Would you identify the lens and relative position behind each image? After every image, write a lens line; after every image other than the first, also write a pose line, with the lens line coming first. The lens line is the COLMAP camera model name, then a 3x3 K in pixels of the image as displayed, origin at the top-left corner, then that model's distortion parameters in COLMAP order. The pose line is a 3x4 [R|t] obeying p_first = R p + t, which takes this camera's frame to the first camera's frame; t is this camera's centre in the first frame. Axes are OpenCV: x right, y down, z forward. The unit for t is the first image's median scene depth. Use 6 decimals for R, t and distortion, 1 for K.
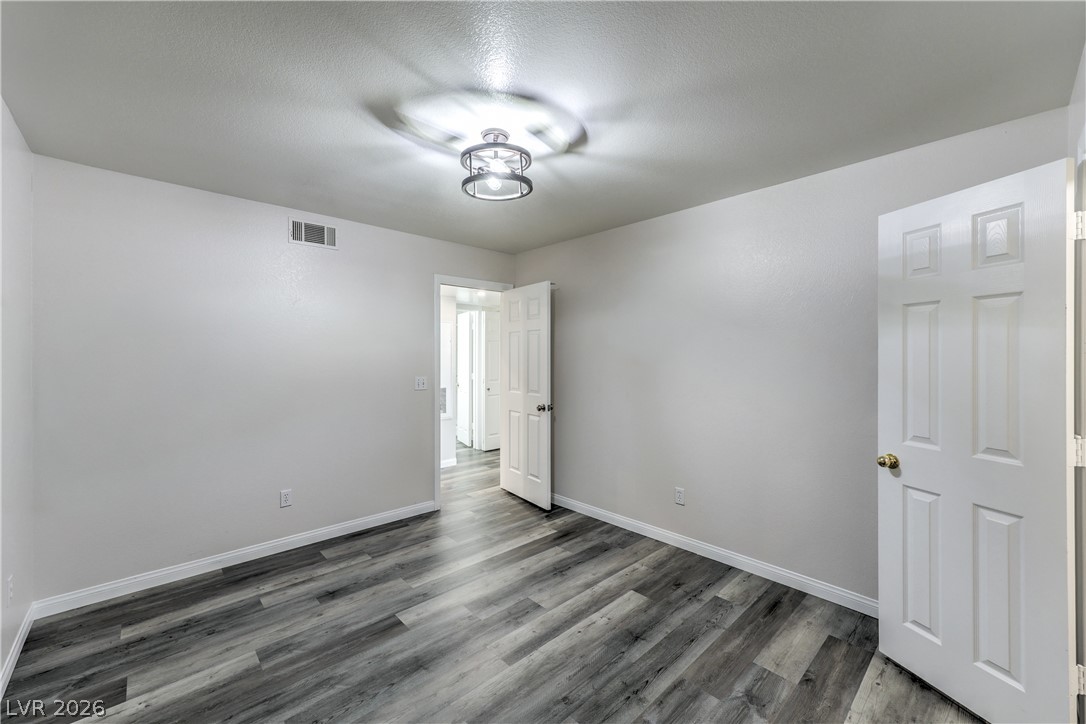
lens RADIAL K [[438.4, 0, 542.4], [0, 438.4, 357.1], [0, 0, 1]] dist [-0.000365, -0.000076]
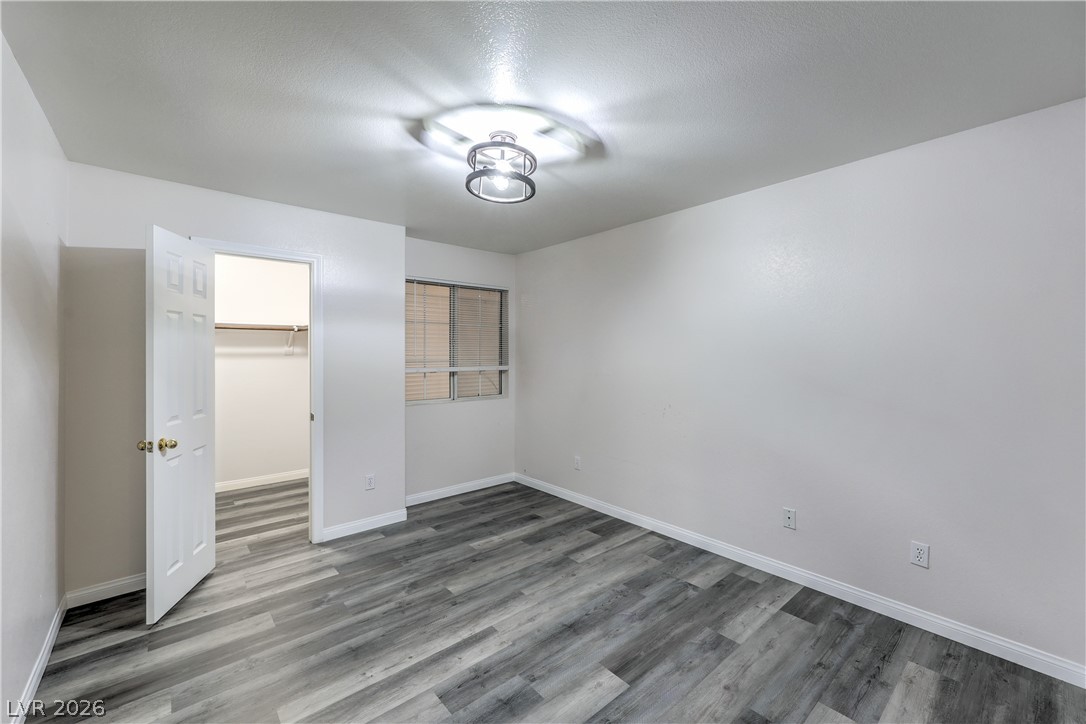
lens RADIAL K [[444.9, 0, 540.4], [0, 444.9, 366.8], [0, 0, 1]] dist [0.002957, -0.000038]
pose [[-0.998357, -0.001826, 0.057262, -0.256066], [0.000199, 0.999376, 0.035325, -0.006180], [-0.057291, 0.035279, -0.997734, 2.051356]]
